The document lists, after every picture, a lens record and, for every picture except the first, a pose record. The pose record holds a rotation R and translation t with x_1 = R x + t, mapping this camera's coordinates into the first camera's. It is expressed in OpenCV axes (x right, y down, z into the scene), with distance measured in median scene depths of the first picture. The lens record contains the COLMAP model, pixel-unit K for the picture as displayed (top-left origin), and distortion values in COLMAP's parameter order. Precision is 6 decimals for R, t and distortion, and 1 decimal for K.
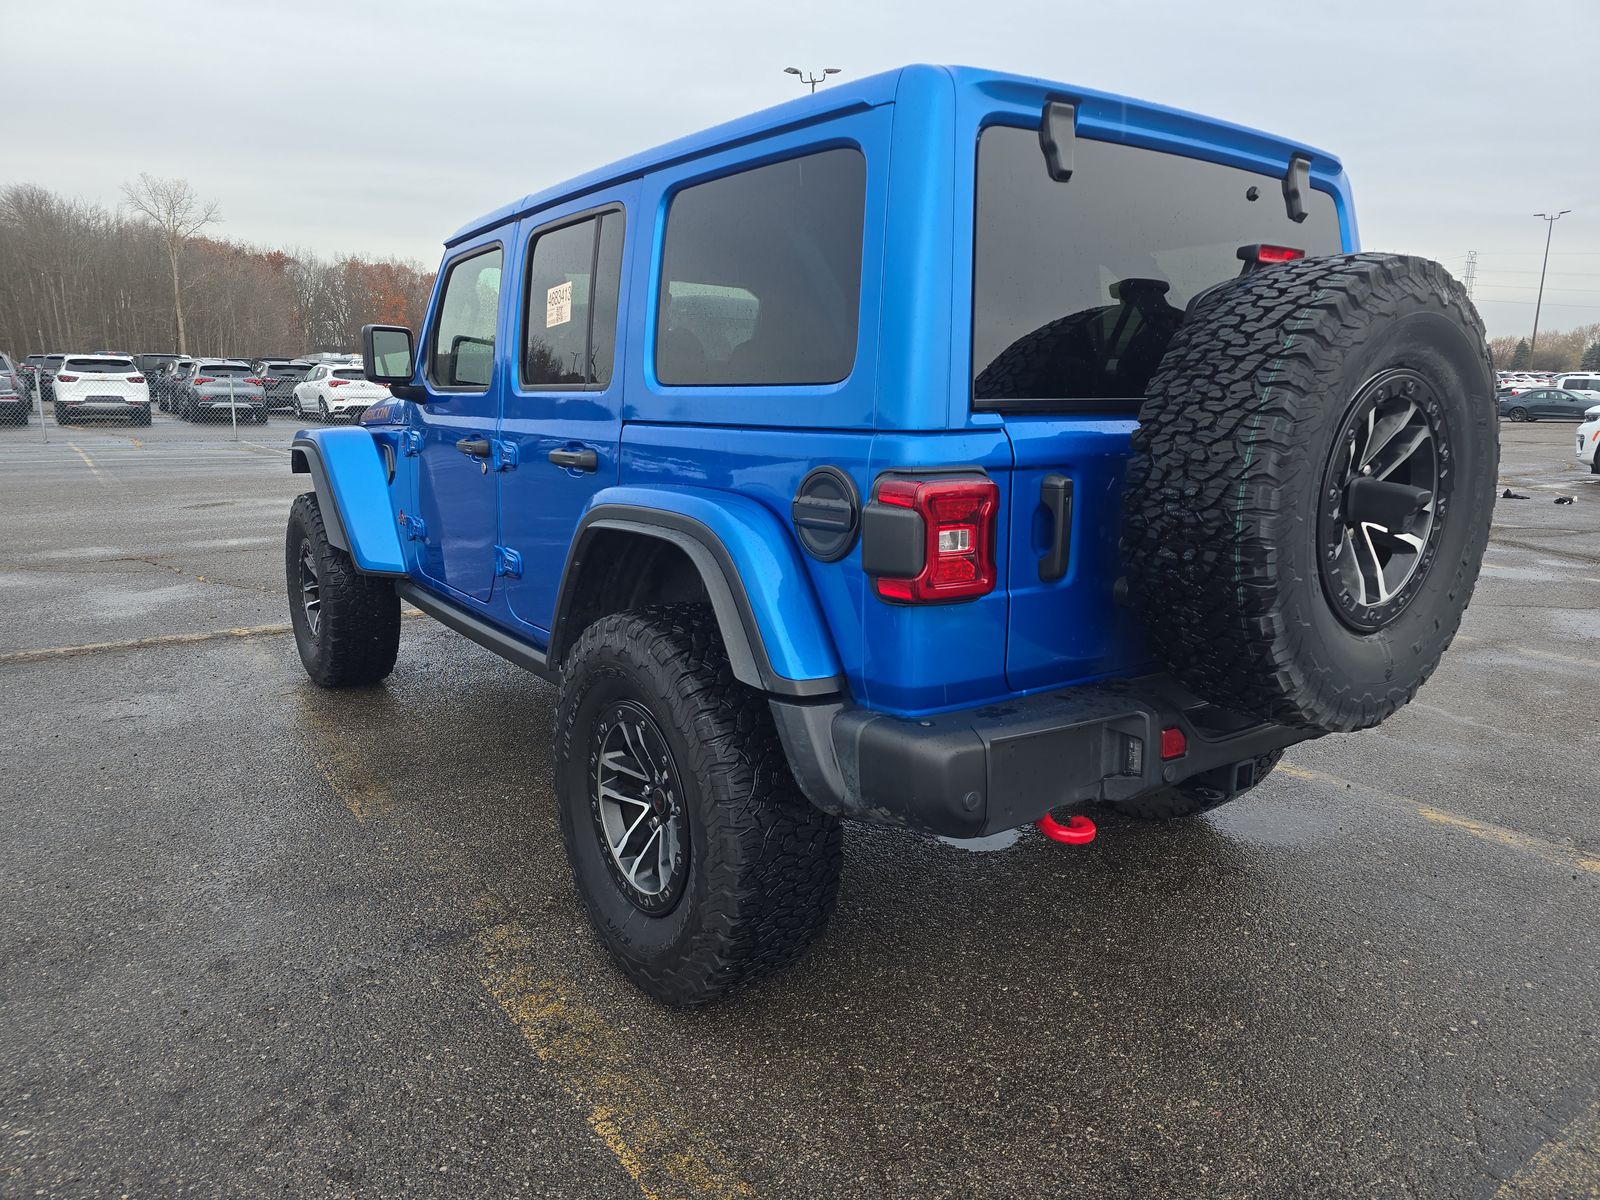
lens RADIAL K [[1100.8, 0, 800.0], [0, 1100.8, 600.0], [0, 0, 1]] dist [0.058306, -0.054804]
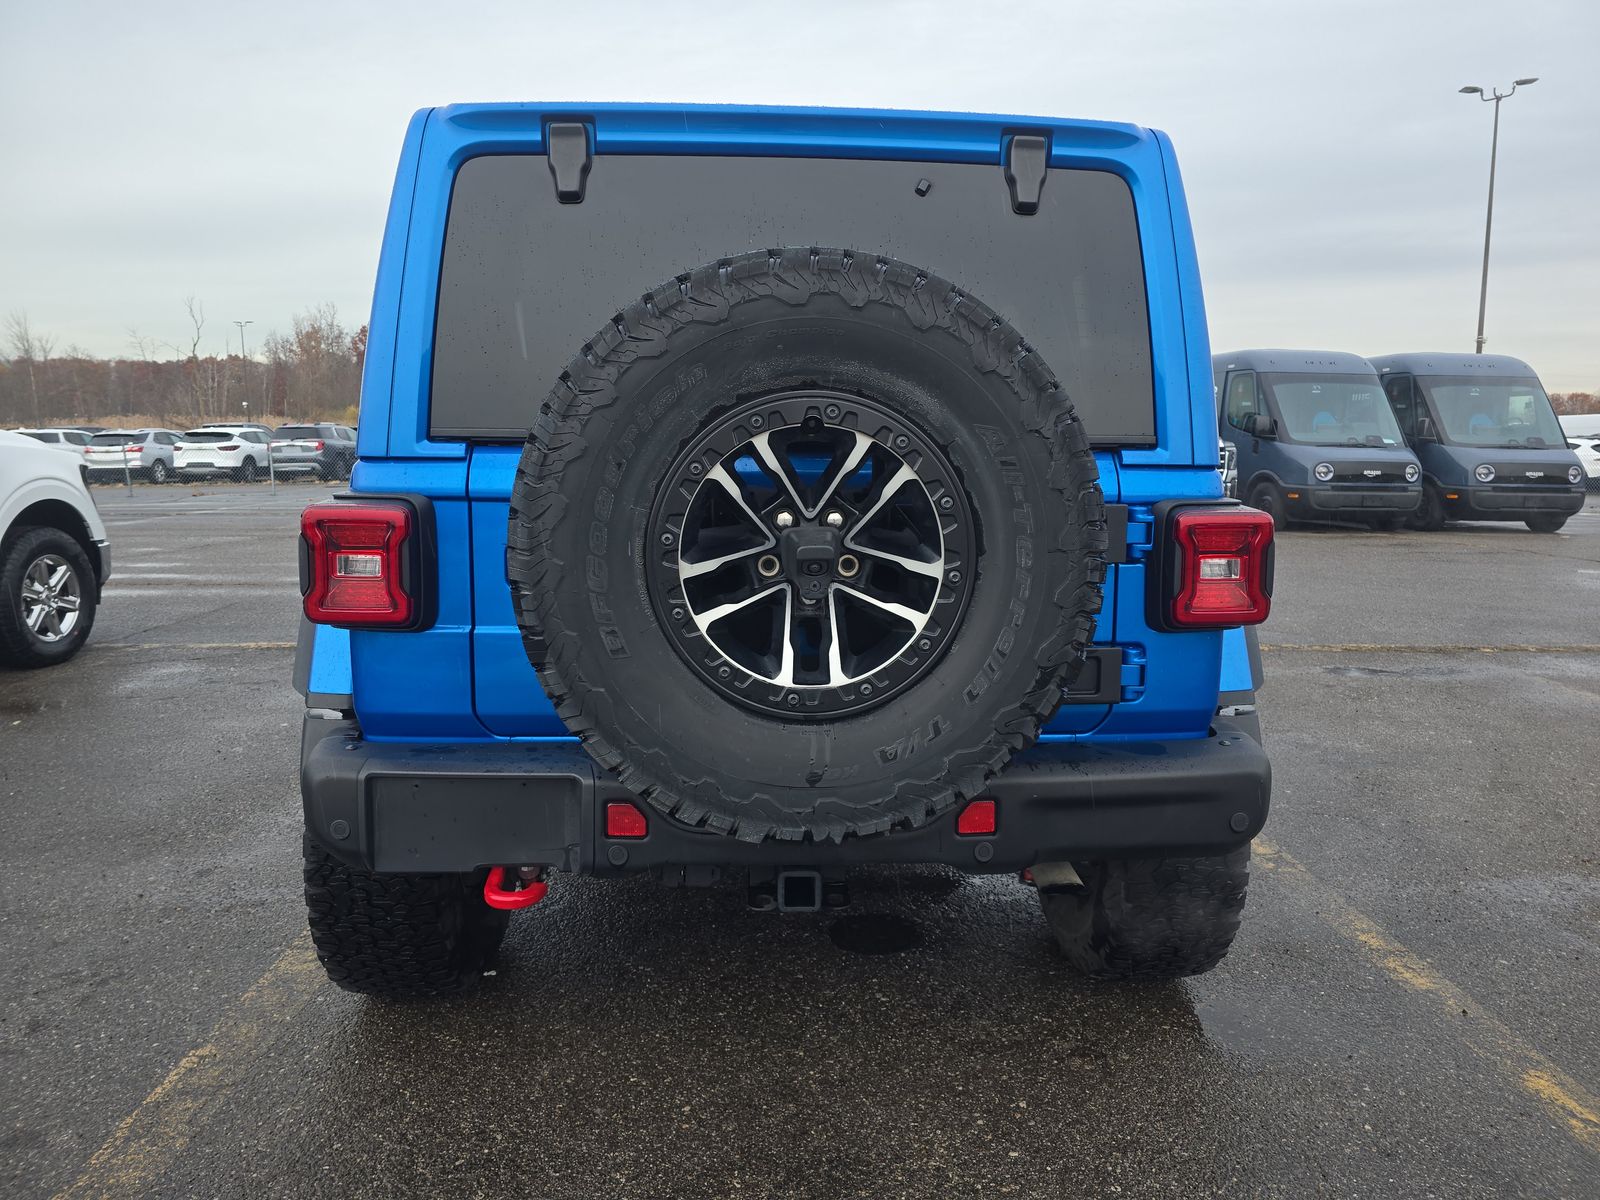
lens RADIAL K [[1100.8, 0, 800.0], [0, 1100.8, 600.0], [0, 0, 1]] dist [0.058306, -0.054804]
pose [[0.828535, 0.076070, -0.554746, 0.925568], [-0.109160, 0.993663, -0.026778, -0.035500], [0.549194, 0.082743, 0.831589, 0.339276]]
